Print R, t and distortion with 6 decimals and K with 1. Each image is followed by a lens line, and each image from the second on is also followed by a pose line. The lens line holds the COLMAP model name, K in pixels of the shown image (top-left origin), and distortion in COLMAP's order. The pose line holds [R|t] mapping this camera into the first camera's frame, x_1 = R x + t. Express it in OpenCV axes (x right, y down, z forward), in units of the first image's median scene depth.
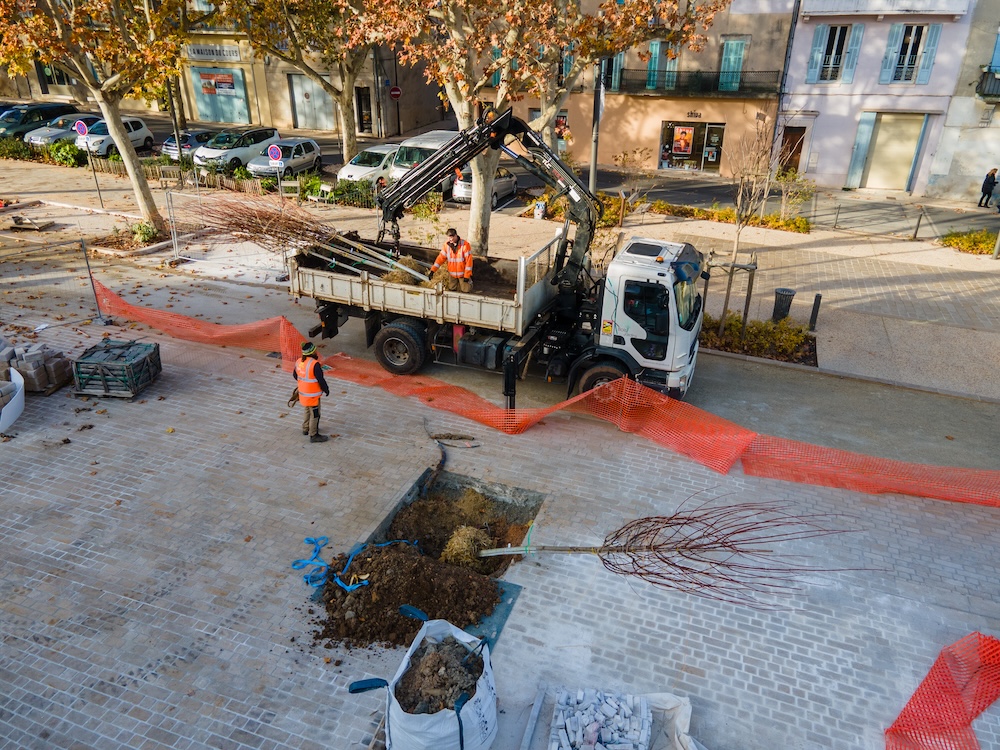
lens RADIAL K [[725.1, 0, 497.6], [0, 725.1, 371.6], [0, 0, 1]] dist [0.049780, 0.005579]
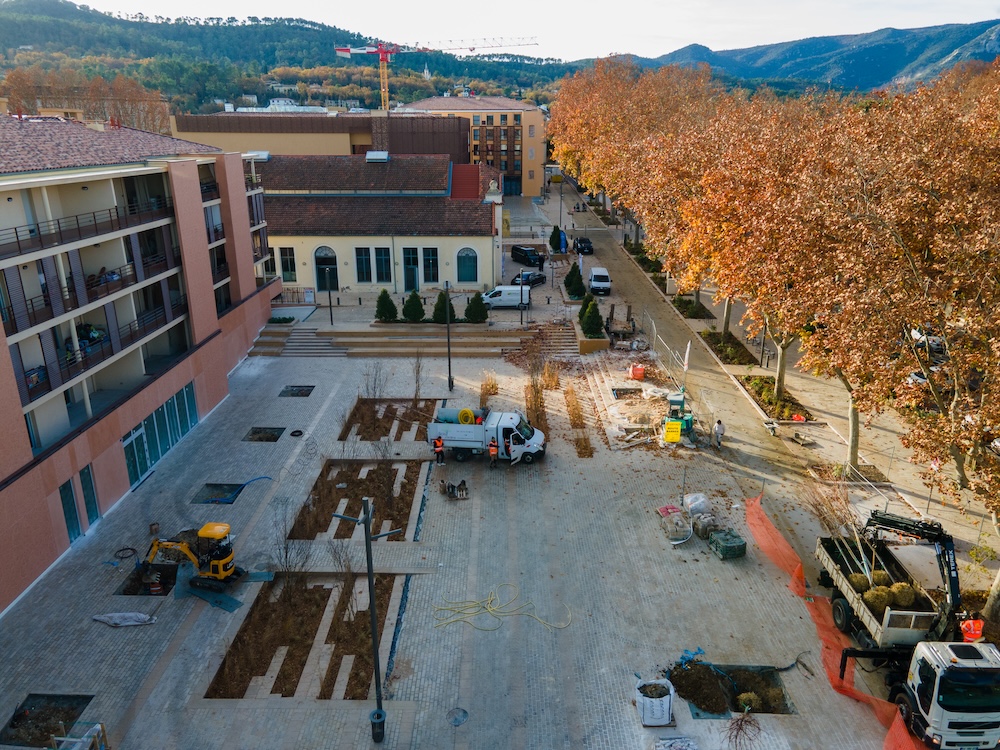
lens RADIAL K [[725.1, 0, 497.6], [0, 725.1, 371.6], [0, 0, 1]] dist [0.049780, 0.005579]
pose [[0.341774, 0.298181, -0.891223, 0.962353], [-0.408416, 0.901221, 0.144903, -0.464472], [0.846396, 0.314466, 0.429796, -0.630304]]
